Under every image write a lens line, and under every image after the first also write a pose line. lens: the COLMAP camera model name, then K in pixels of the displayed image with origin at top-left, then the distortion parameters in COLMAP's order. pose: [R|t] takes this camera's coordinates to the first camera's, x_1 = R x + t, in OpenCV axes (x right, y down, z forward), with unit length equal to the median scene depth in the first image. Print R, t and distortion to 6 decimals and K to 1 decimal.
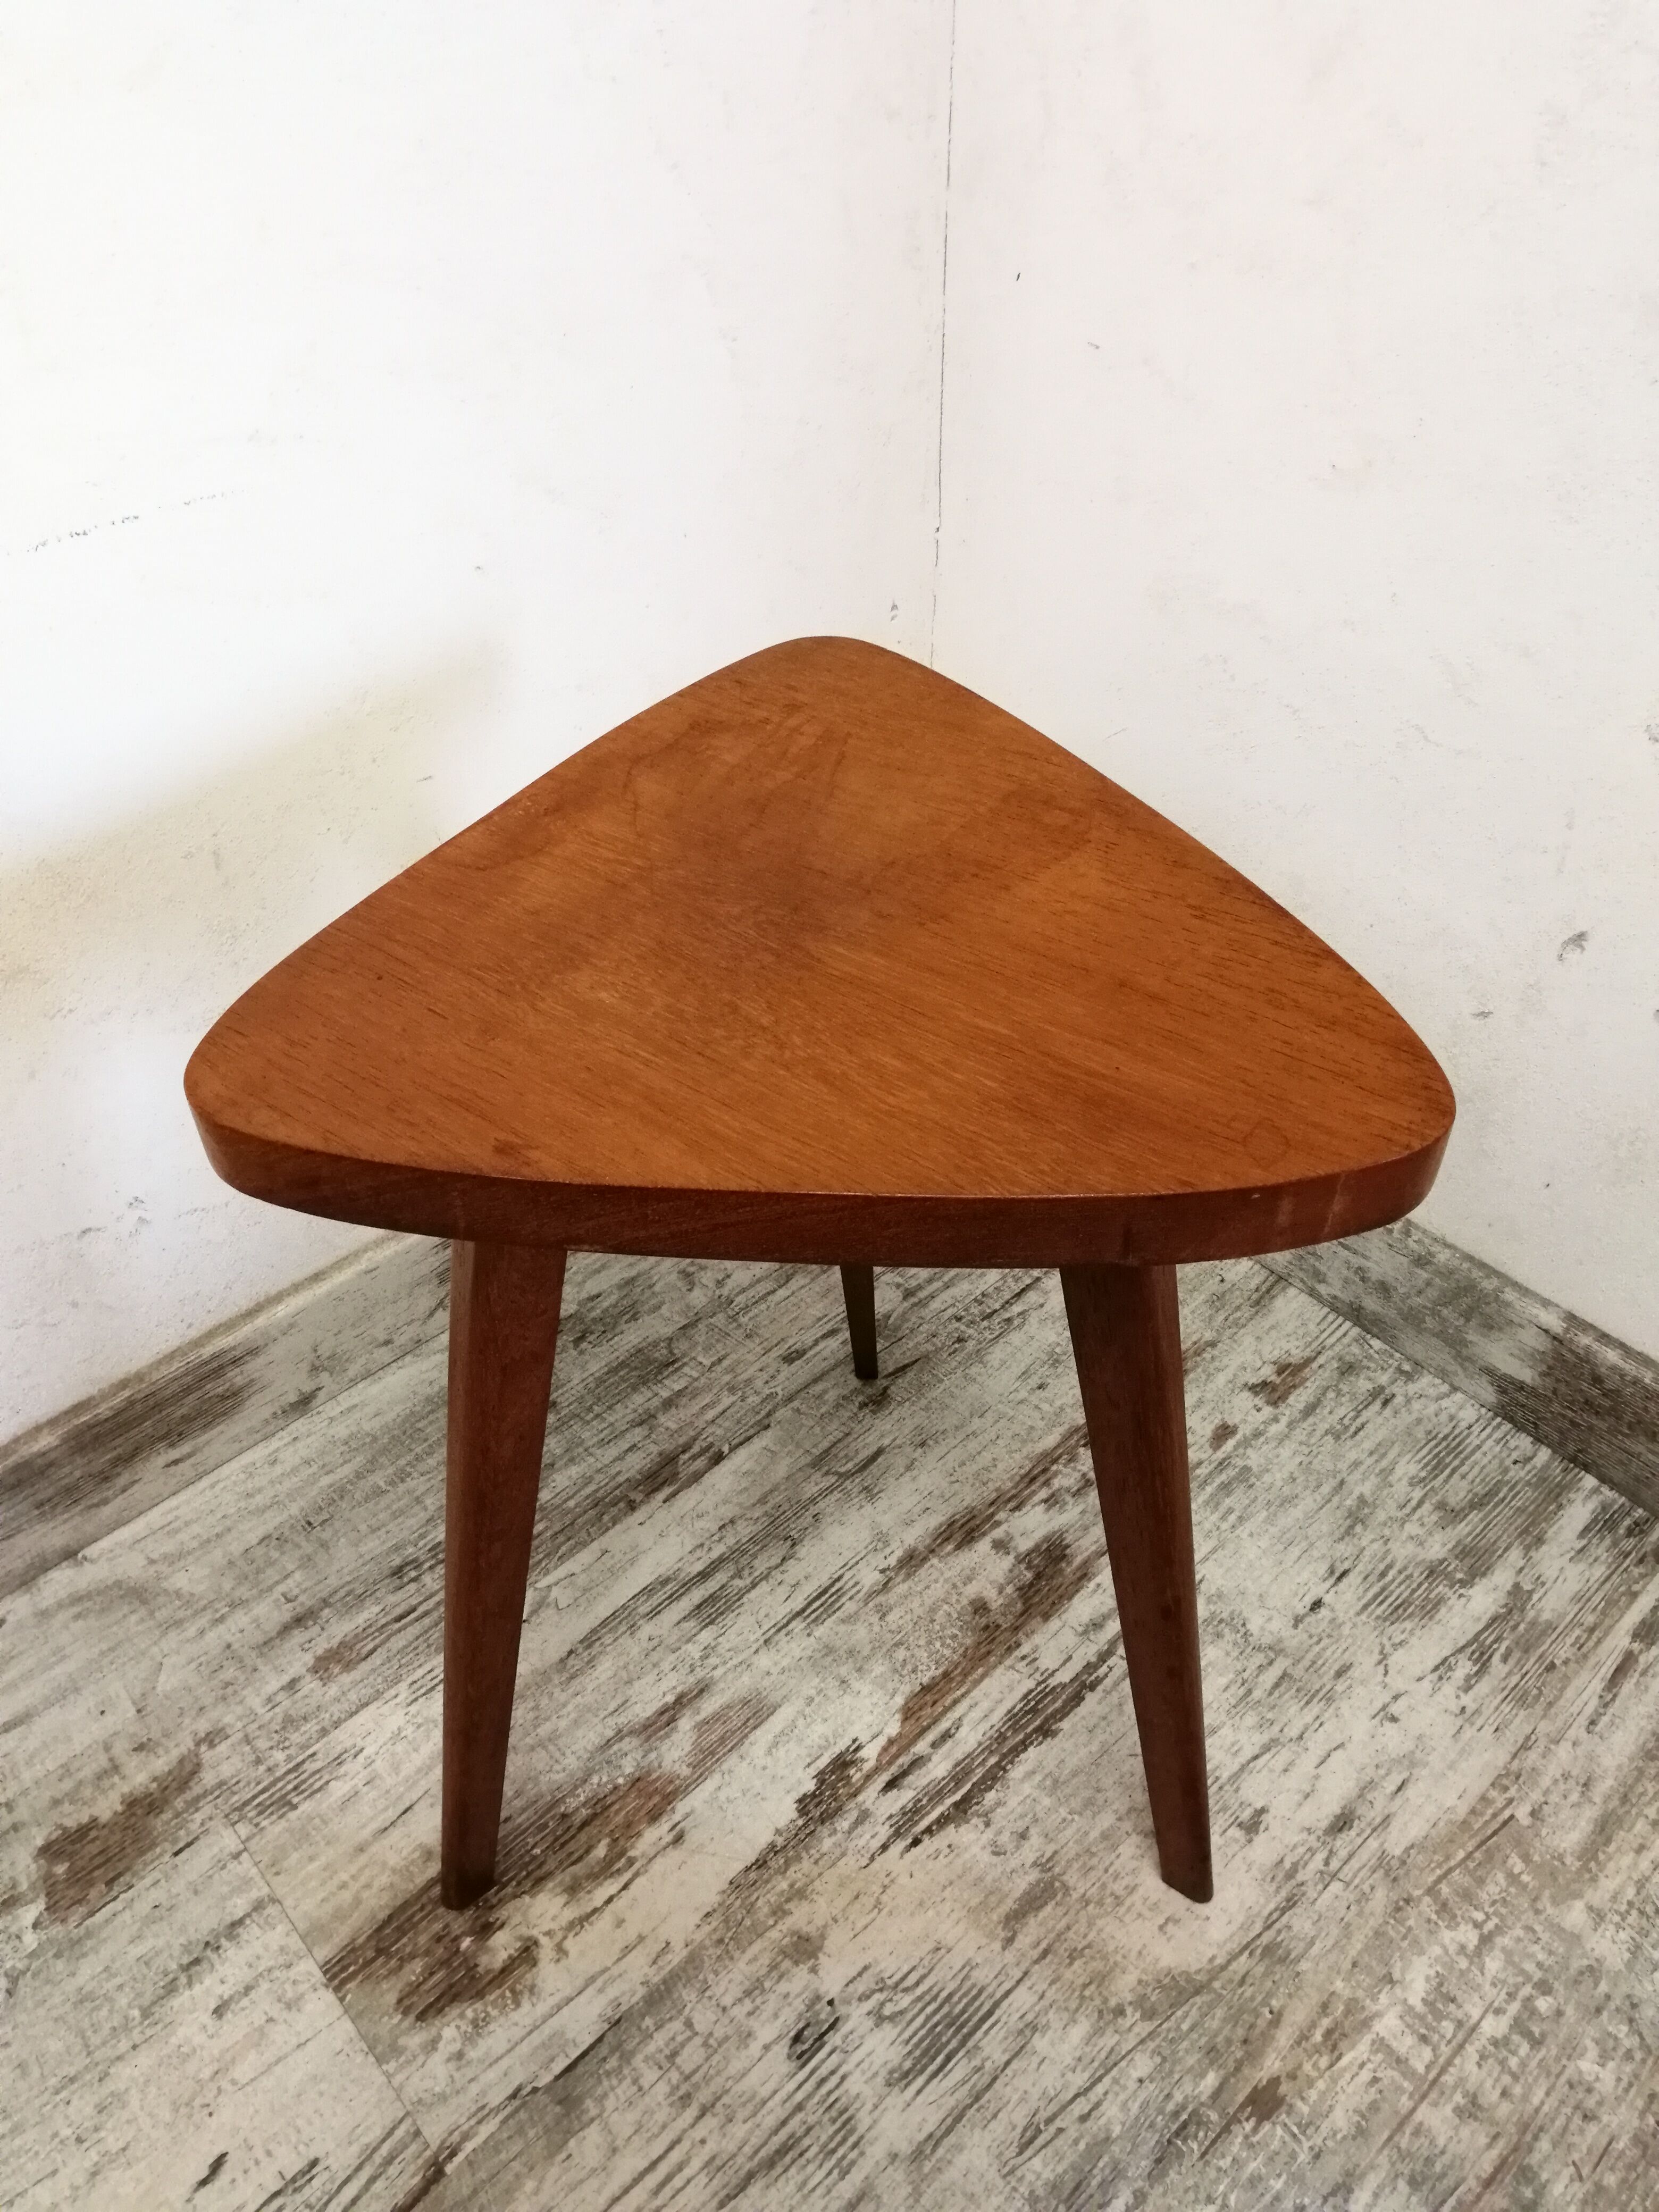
lens RADIAL K [[1555.3, 0, 826.8], [0, 1555.3, 1105.1], [0, 0, 1]] dist [0.011016, -0.001319]
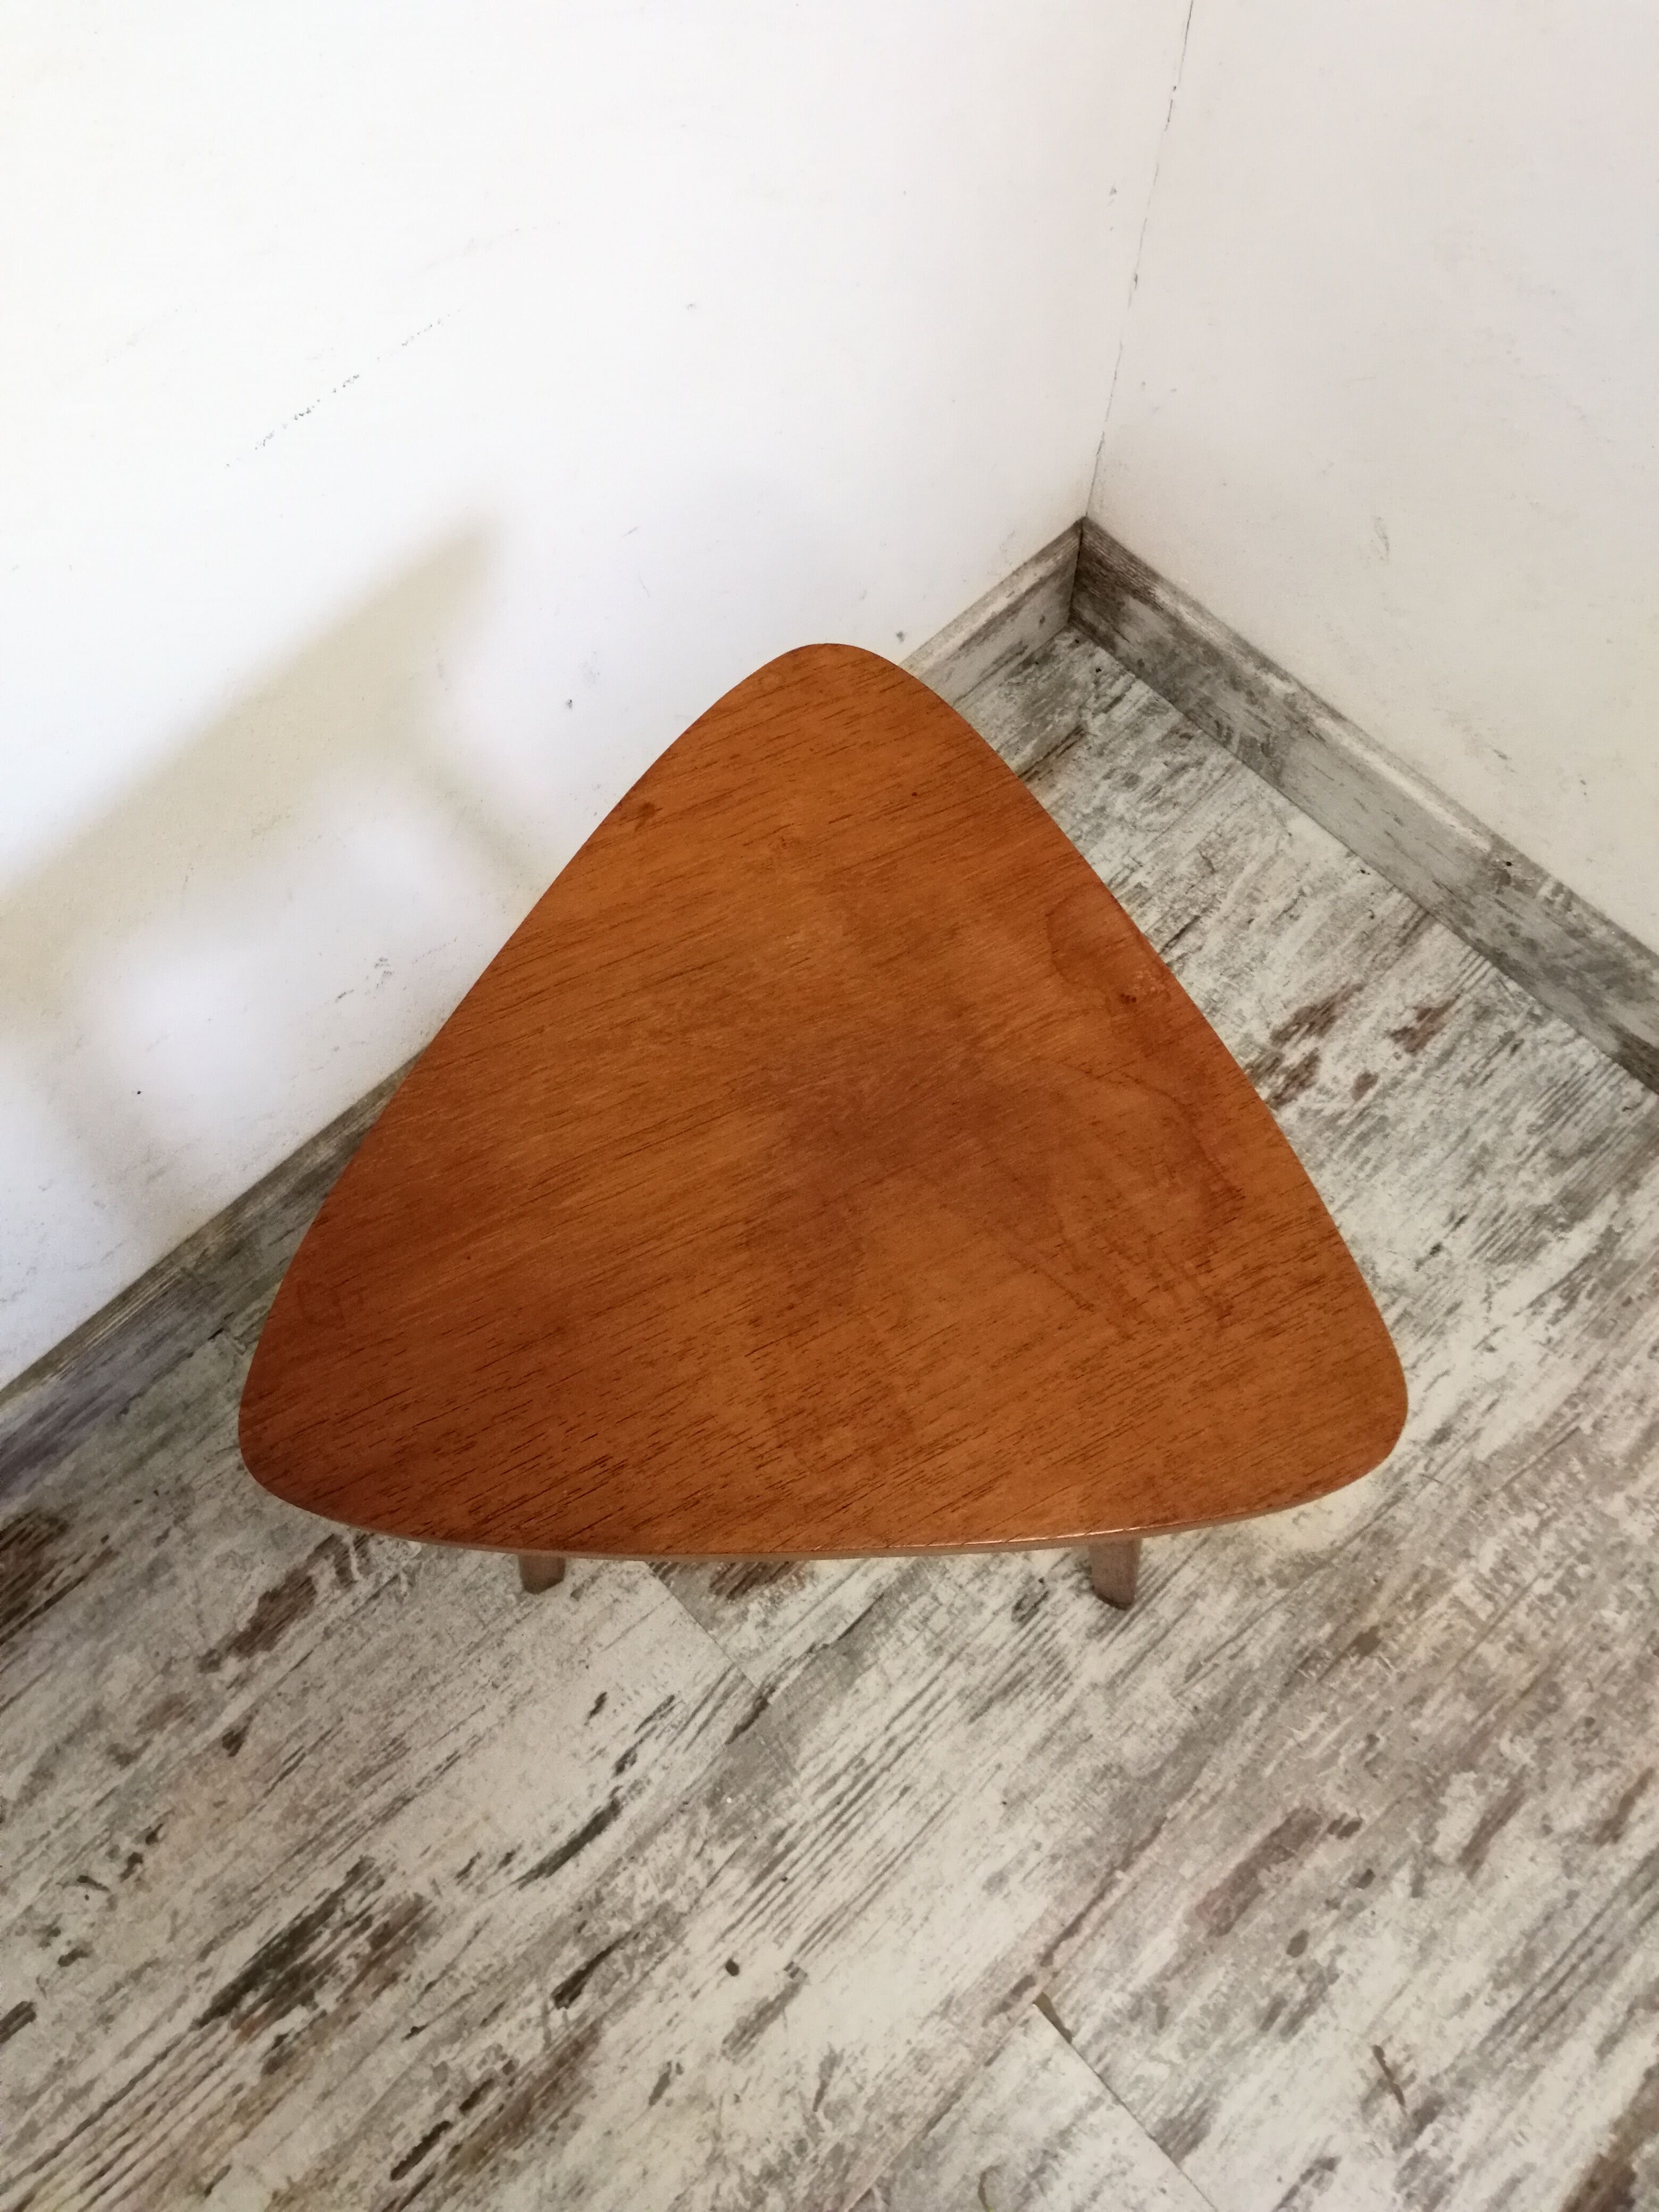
lens RADIAL K [[1567.9, 0, 829.5], [0, 1567.9, 1106.0], [0, 0, 1]] dist [0.001693, 0.009110]
pose [[0.999717, -0.019893, 0.013046, -0.179500], [0.011485, 0.883836, 0.467655, -0.384593], [-0.020833, -0.467373, 0.883815, 0.023568]]
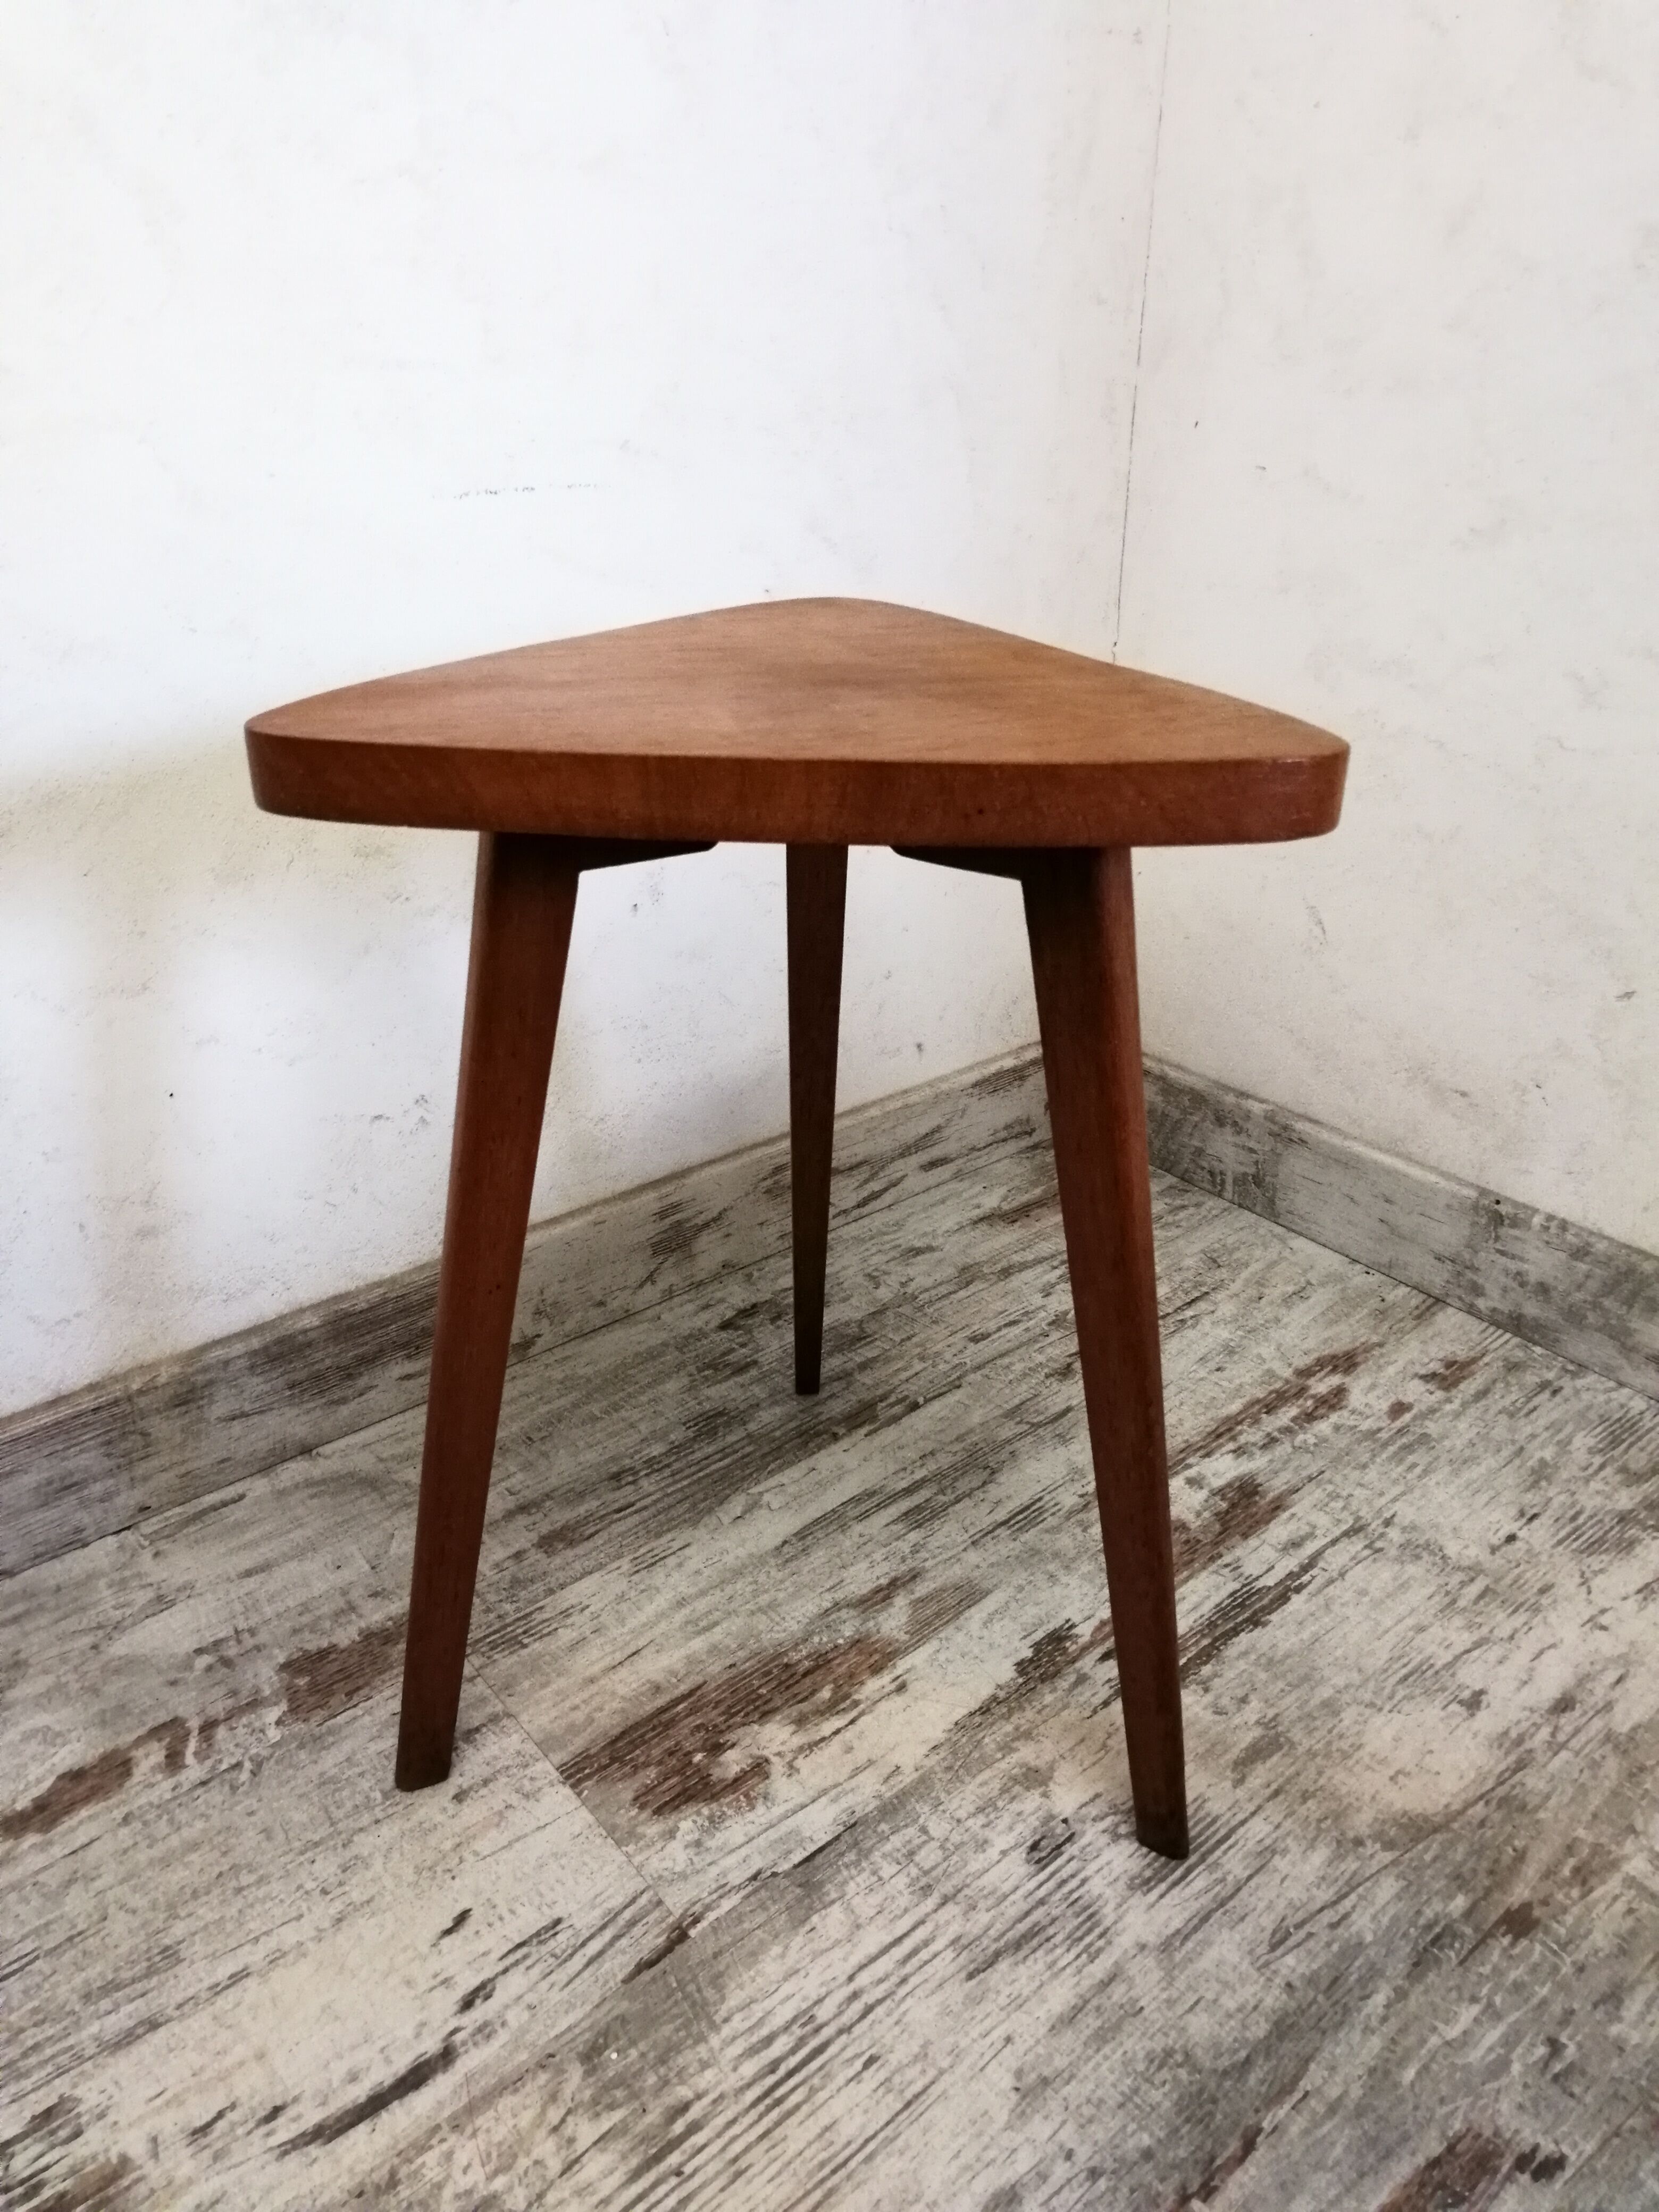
lens RADIAL K [[1544.9, 0, 826.7], [0, 1544.9, 1106.8], [0, 0, 1]] dist [0.022763, -0.006856]
pose [[0.998768, 0.037508, -0.032504, -0.130899], [-0.044535, 0.966351, -0.253342, 0.380297], [0.021908, 0.254478, 0.966831, -0.079303]]
